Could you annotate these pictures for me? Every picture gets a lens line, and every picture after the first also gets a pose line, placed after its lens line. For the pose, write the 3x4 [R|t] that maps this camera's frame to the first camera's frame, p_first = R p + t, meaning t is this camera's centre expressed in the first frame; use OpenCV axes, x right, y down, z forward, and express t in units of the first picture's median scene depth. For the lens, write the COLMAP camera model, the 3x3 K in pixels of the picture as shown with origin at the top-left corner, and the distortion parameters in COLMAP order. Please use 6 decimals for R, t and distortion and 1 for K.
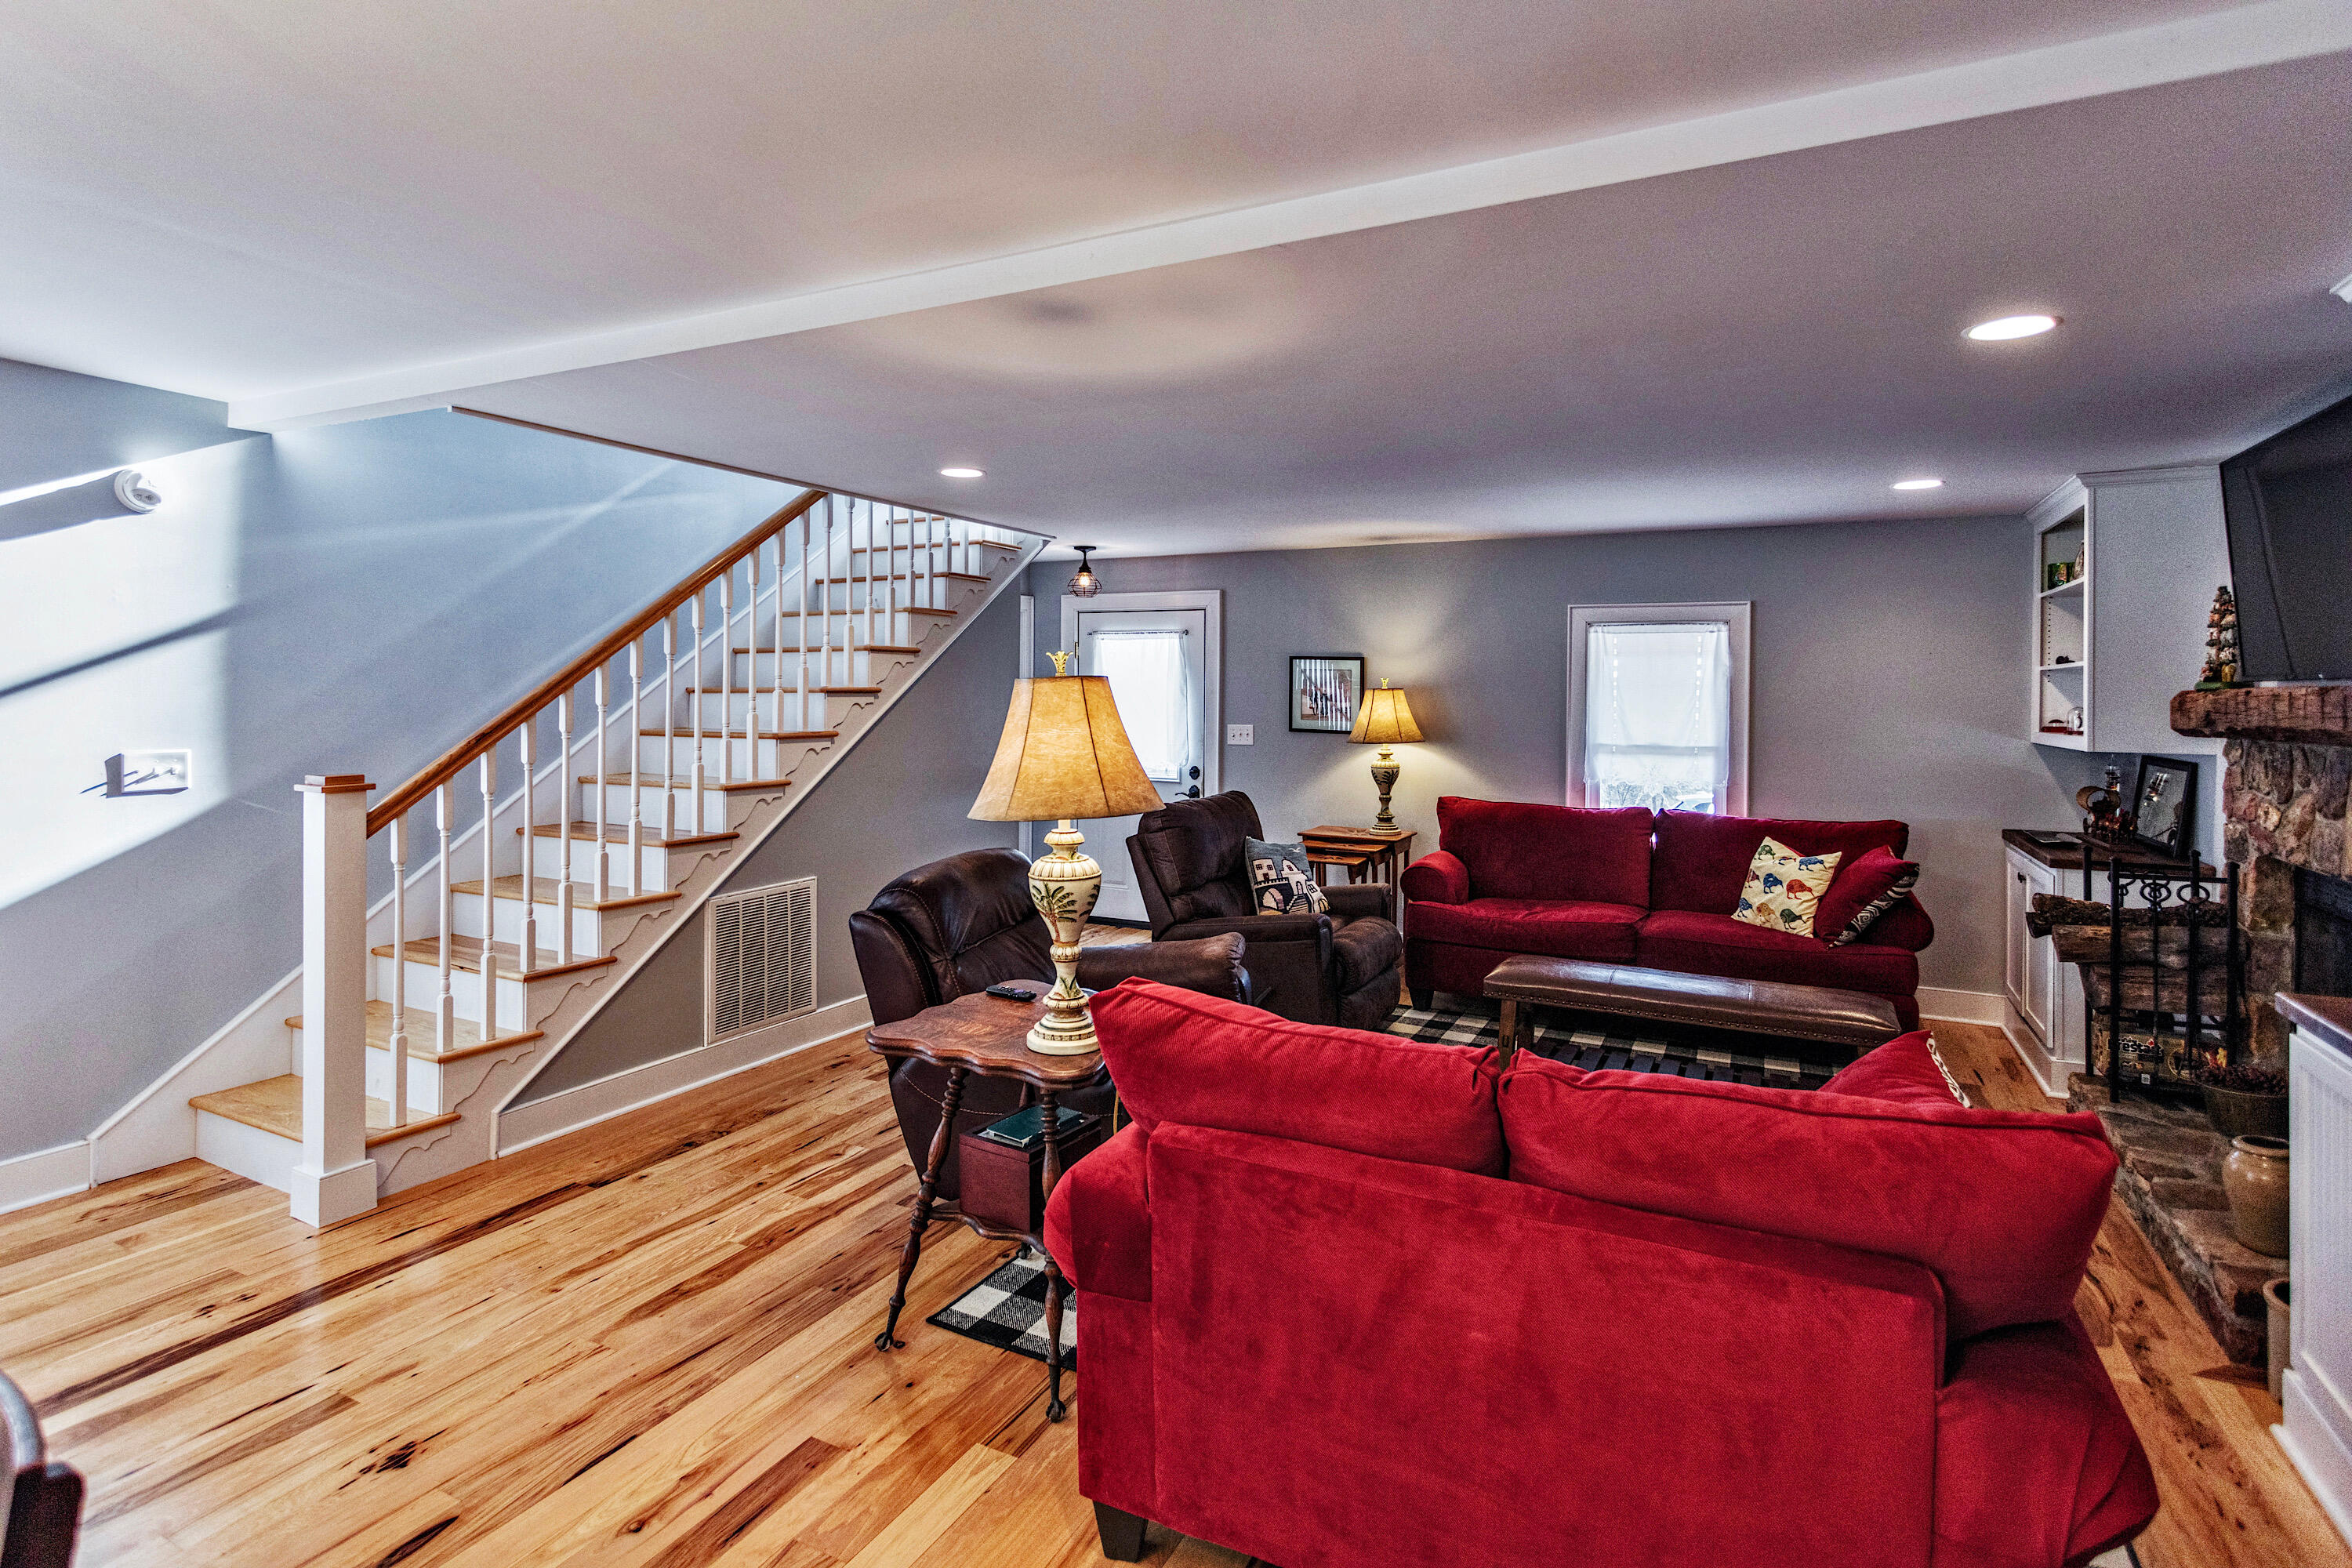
lens RADIAL K [[1141.0, 0, 1174.1], [0, 1141.0, 696.8], [0, 0, 1]] dist [0.002564, 0.000989]
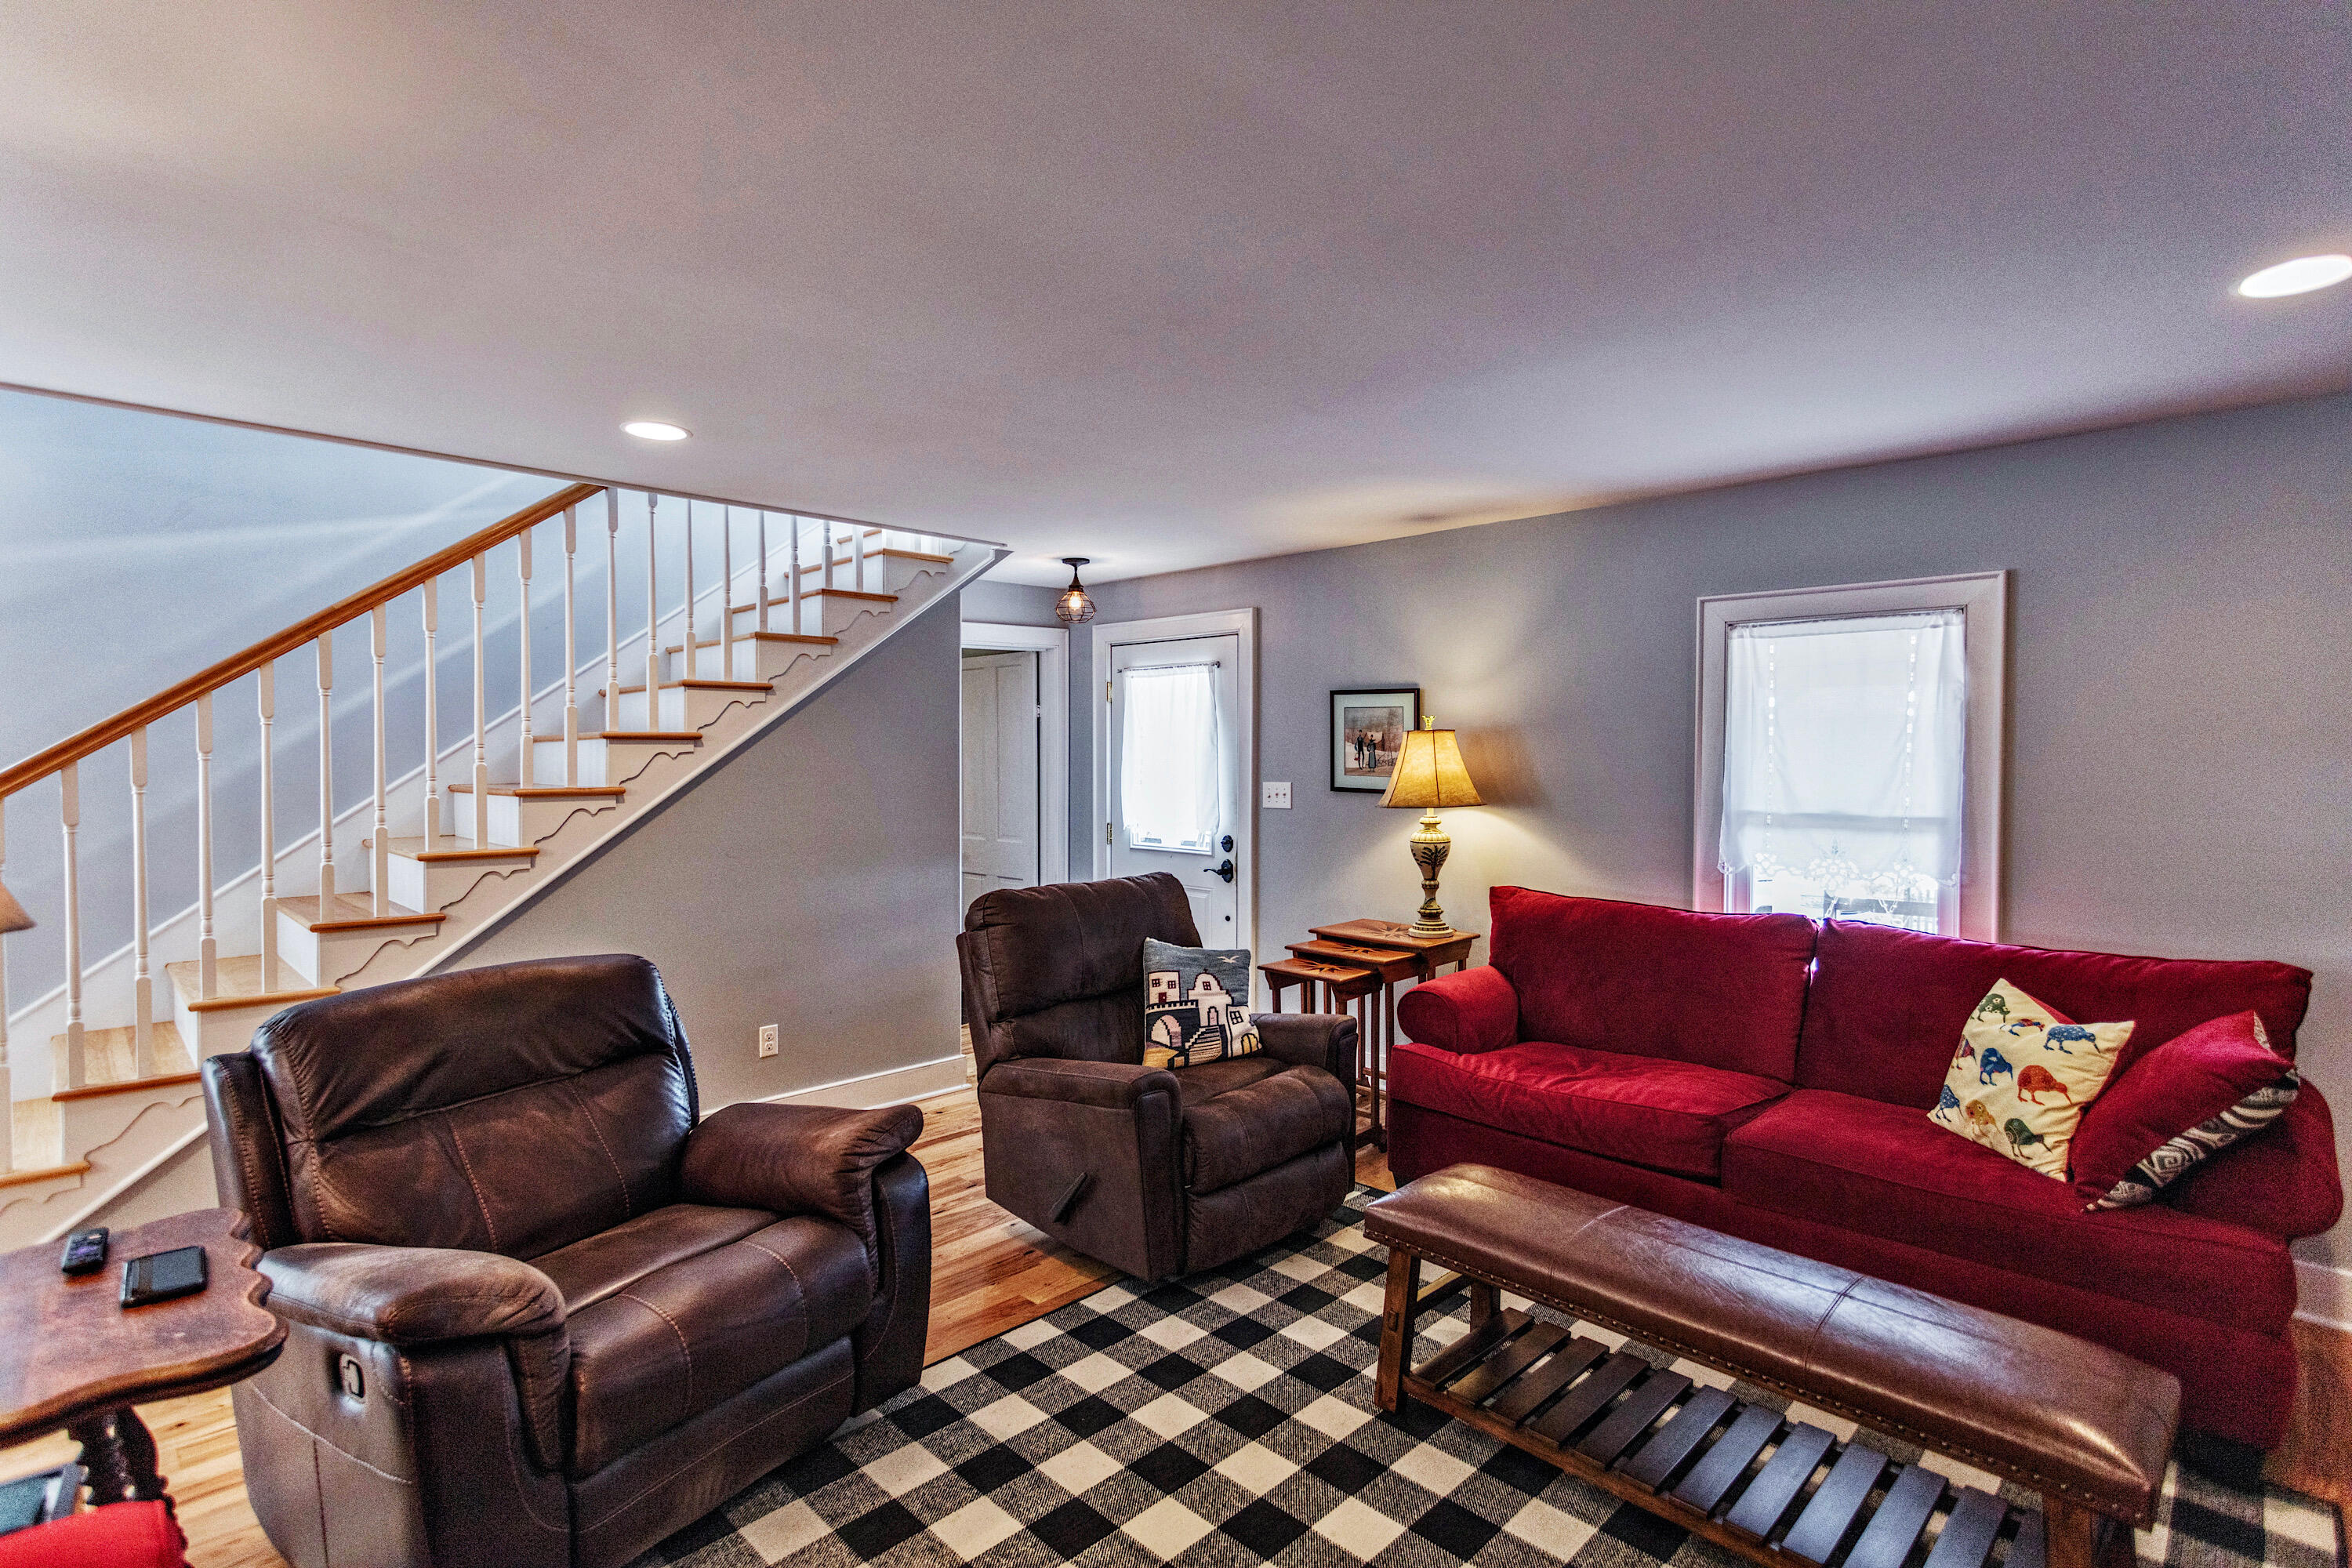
lens RADIAL K [[1132.3, 0, 1168.5], [0, 1132.3, 770.9], [0, 0, 1]] dist [0.005681, 0.000952]
pose [[0.956136, -0.001820, -0.292917, 0.266249], [0.004842, 0.999942, 0.009593, 0.011612], [0.292883, -0.010590, 0.956090, 0.316131]]
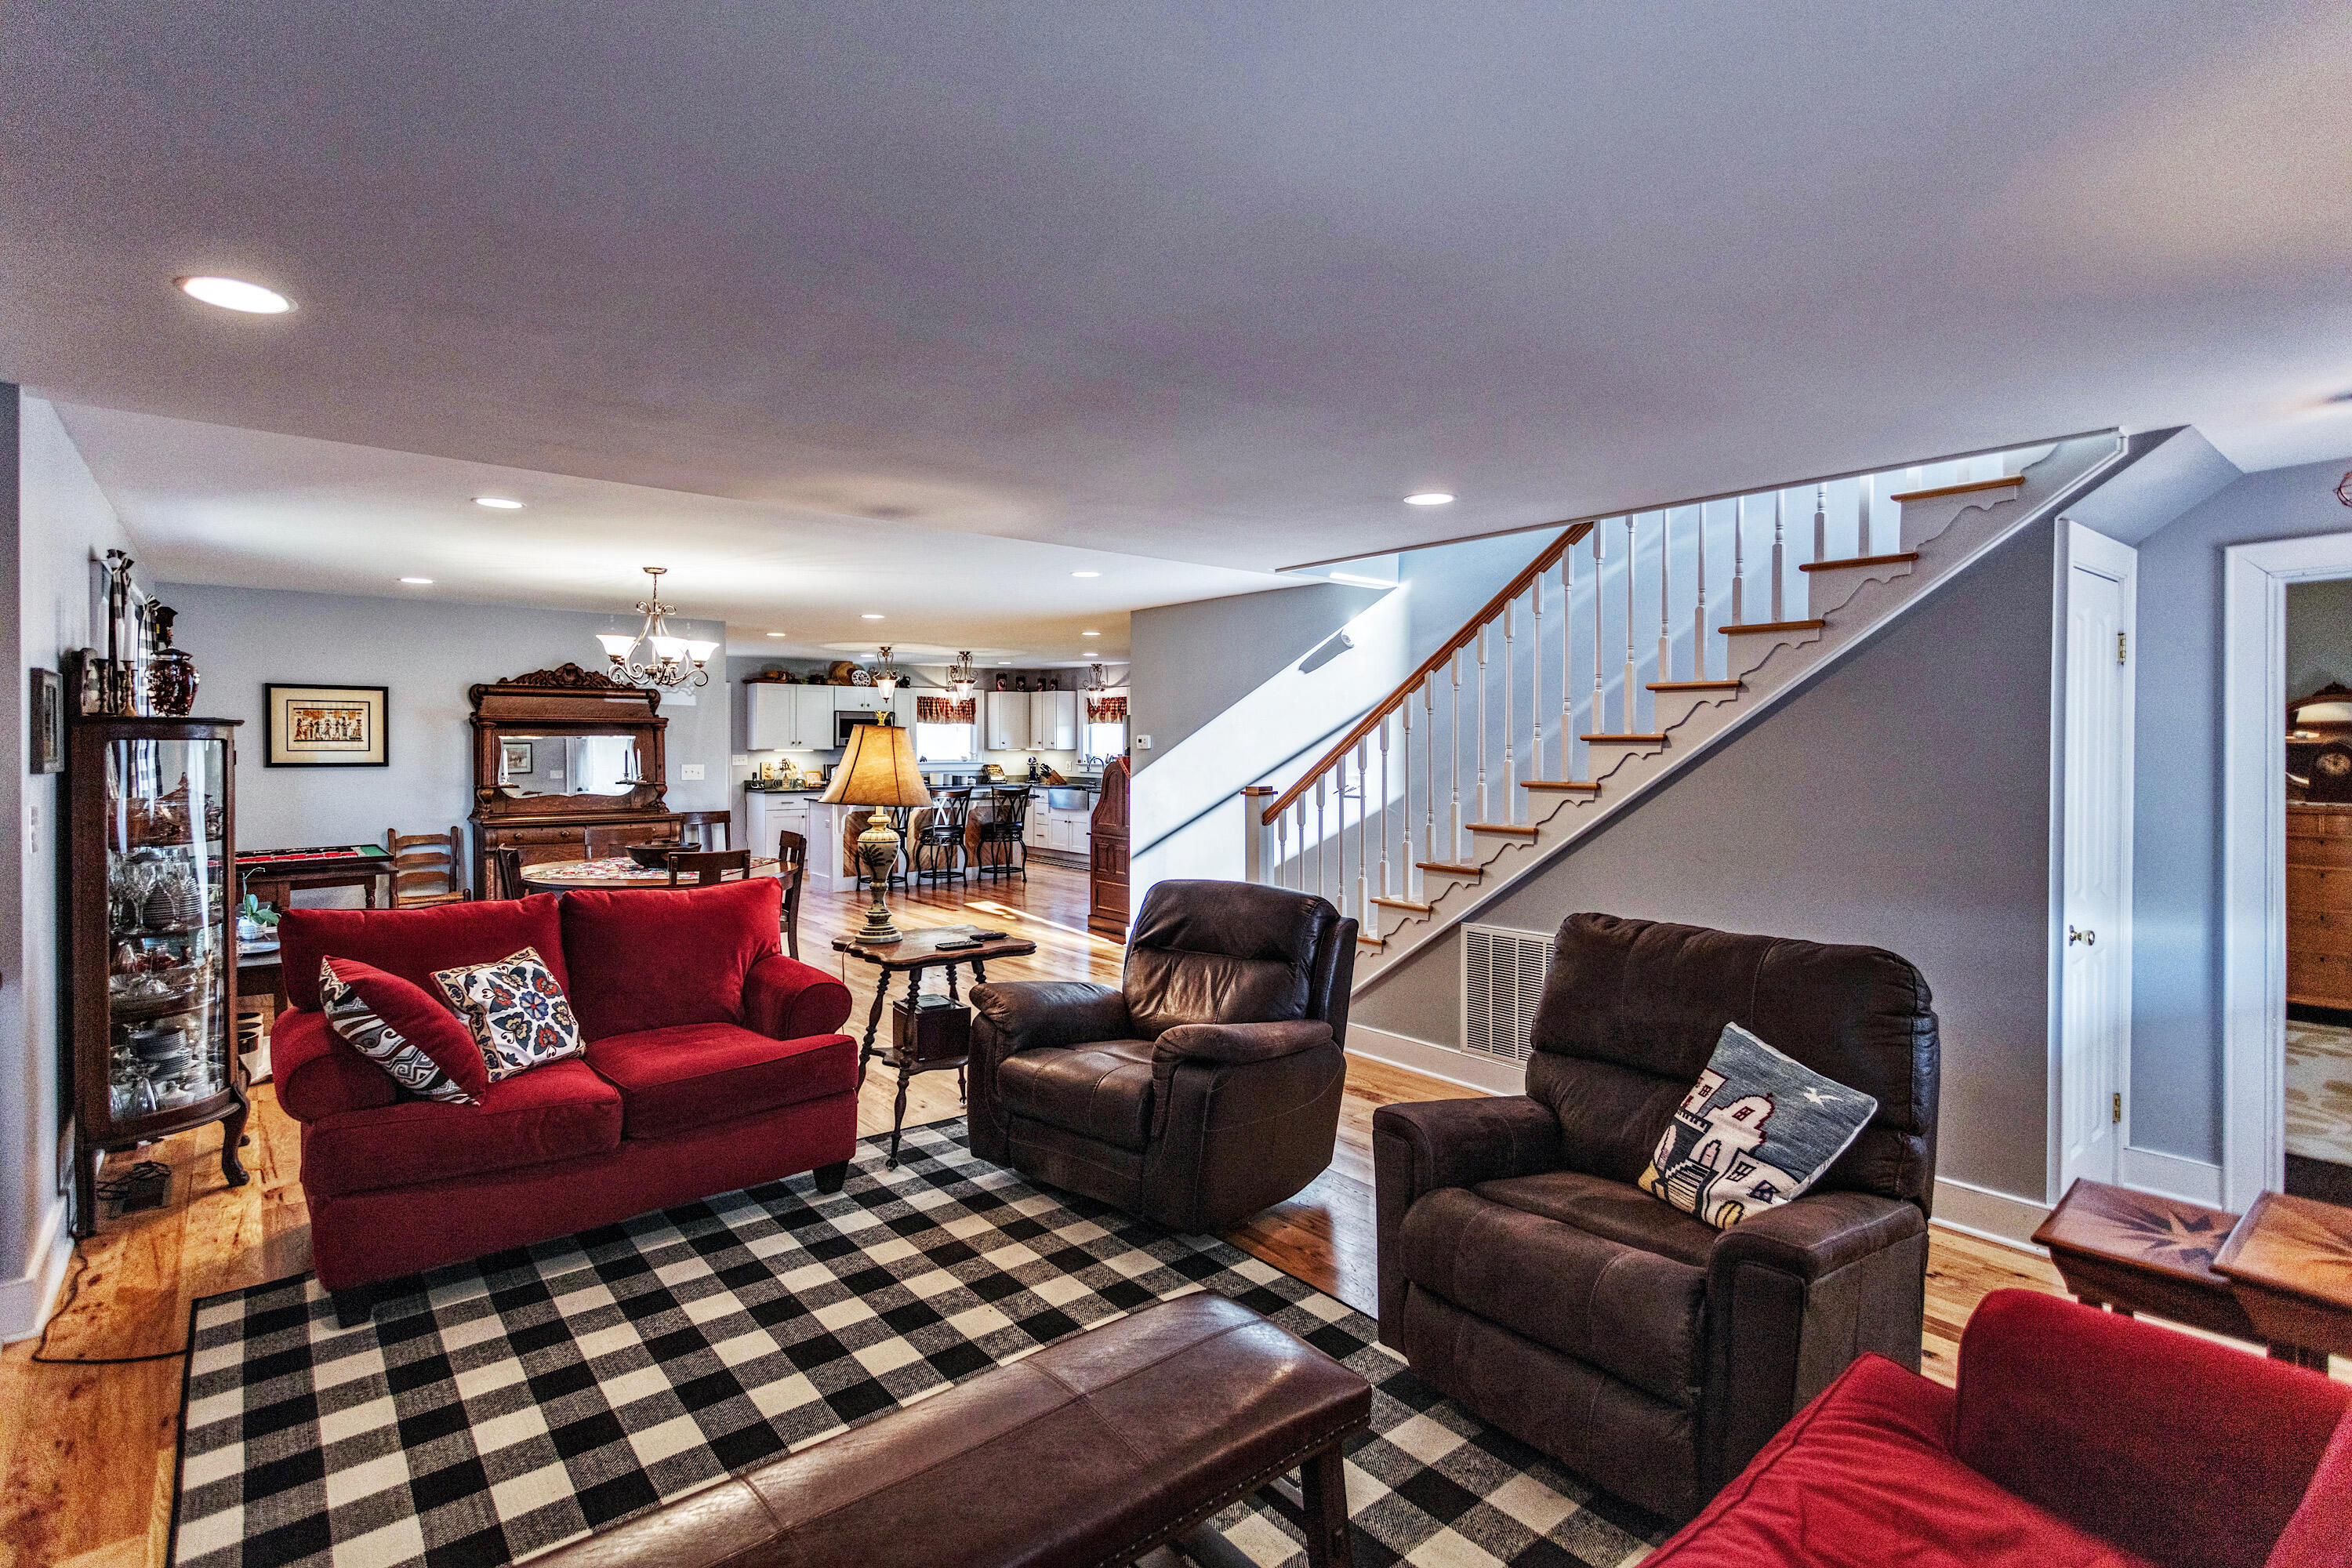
lens RADIAL K [[1123.8, 0, 1165.7], [0, 1123.8, 757.5], [0, 0, 1]] dist [-0.000474, -0.000589]
pose [[-0.386305, -0.003015, -0.922366, 0.575616], [-0.010516, 0.999944, 0.001136, 0.009446], [0.922311, 0.010138, -0.386315, 0.915626]]
